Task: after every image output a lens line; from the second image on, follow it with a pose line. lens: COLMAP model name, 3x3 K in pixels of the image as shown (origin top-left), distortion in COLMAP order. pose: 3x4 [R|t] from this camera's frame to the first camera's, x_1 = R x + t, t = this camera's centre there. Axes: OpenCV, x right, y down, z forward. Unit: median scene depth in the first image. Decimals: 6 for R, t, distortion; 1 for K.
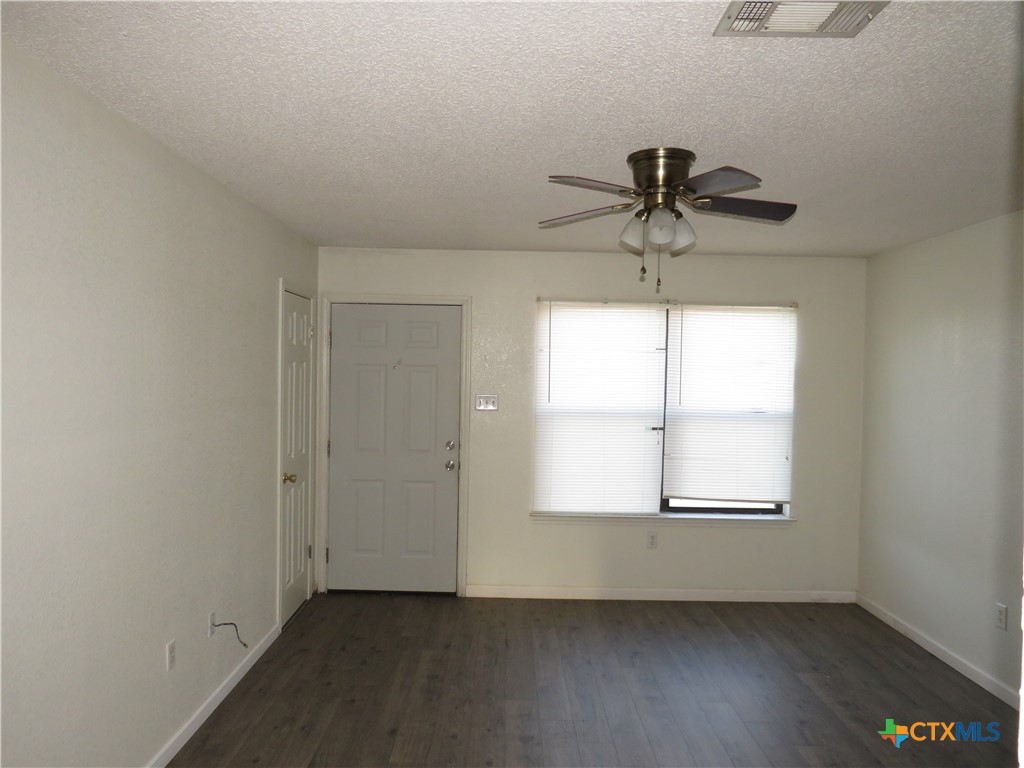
lens RADIAL K [[769.7, 0, 512.0], [0, 769.7, 384.0], [0, 0, 1]] dist [0.052556, 0.002772]
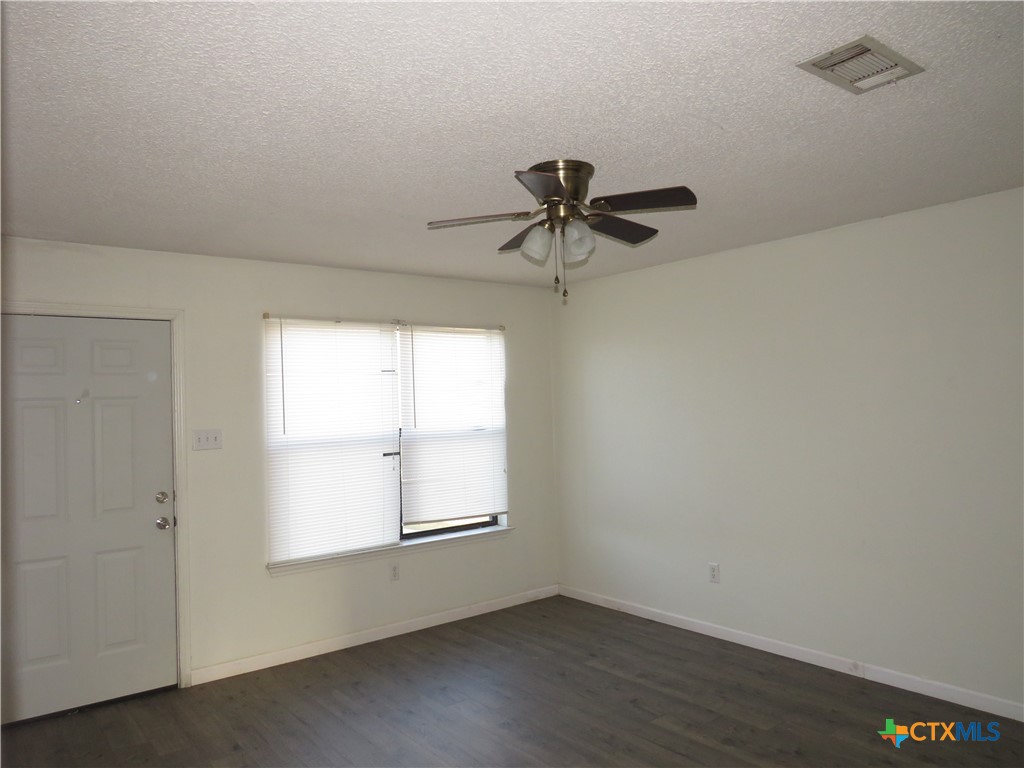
lens RADIAL K [[765.2, 0, 512.0], [0, 765.2, 384.0], [0, 0, 1]] dist [0.027778, 0.006852]
pose [[0.791271, -0.027672, 0.610839, -0.275769], [0.056343, 0.998025, -0.027773, 0.006045], [-0.608864, 0.056393, 0.791268, 0.152930]]
